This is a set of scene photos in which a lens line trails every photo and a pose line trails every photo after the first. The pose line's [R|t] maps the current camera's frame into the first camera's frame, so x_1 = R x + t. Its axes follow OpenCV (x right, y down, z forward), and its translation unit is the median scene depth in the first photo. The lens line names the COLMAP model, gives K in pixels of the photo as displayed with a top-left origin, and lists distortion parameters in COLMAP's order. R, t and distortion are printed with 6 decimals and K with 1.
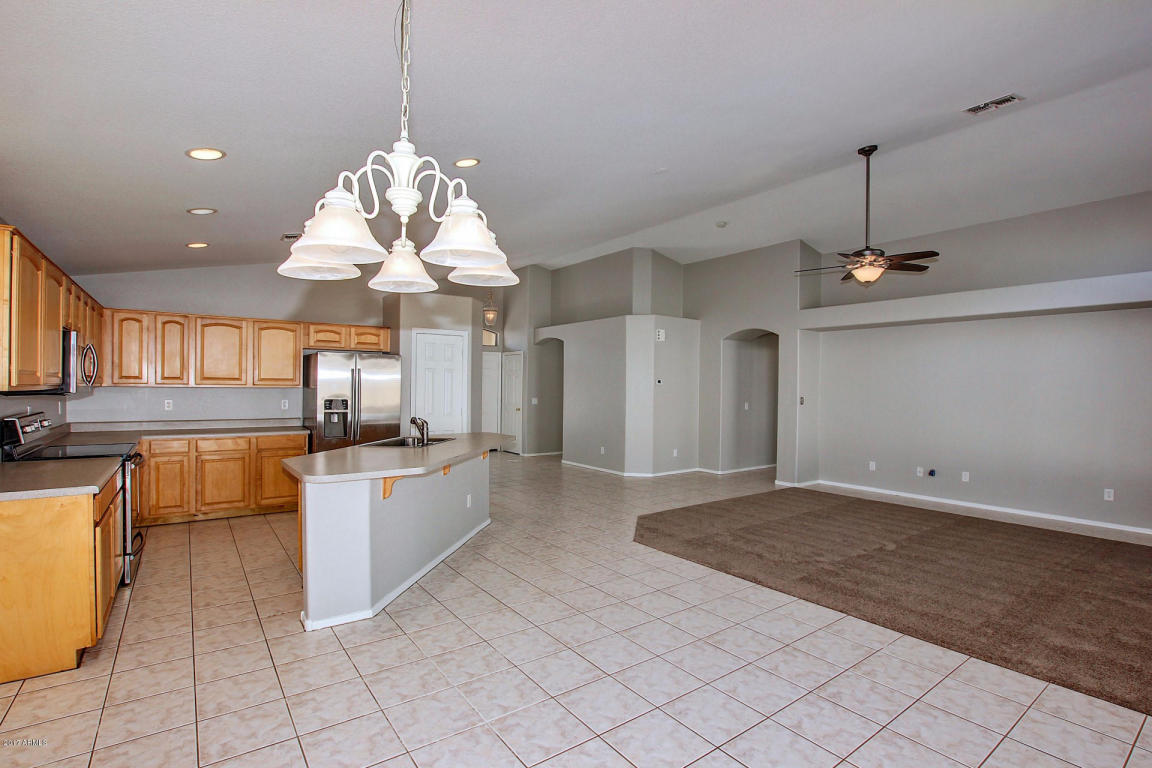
lens RADIAL K [[543.7, 0, 581.5], [0, 543.7, 392.8], [0, 0, 1]] dist [-0.025940, -0.000034]
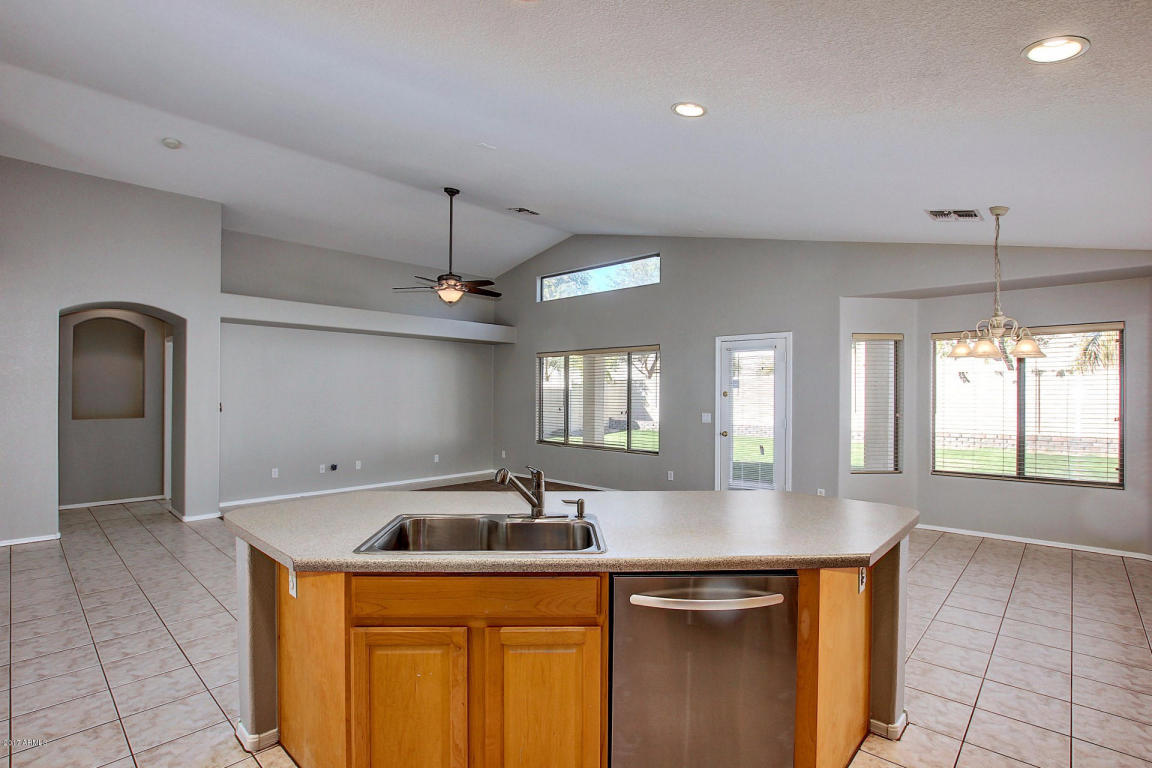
lens RADIAL K [[543.7, 0, 574.4], [0, 543.7, 384.9], [0, 0, 1]] dist [-0.025940, -0.000034]
pose [[-0.173504, 0.006704, 0.984810, -0.673187], [0.008015, 0.999953, -0.005395, -0.013004], [-0.984801, 0.006958, -0.173549, 0.914541]]
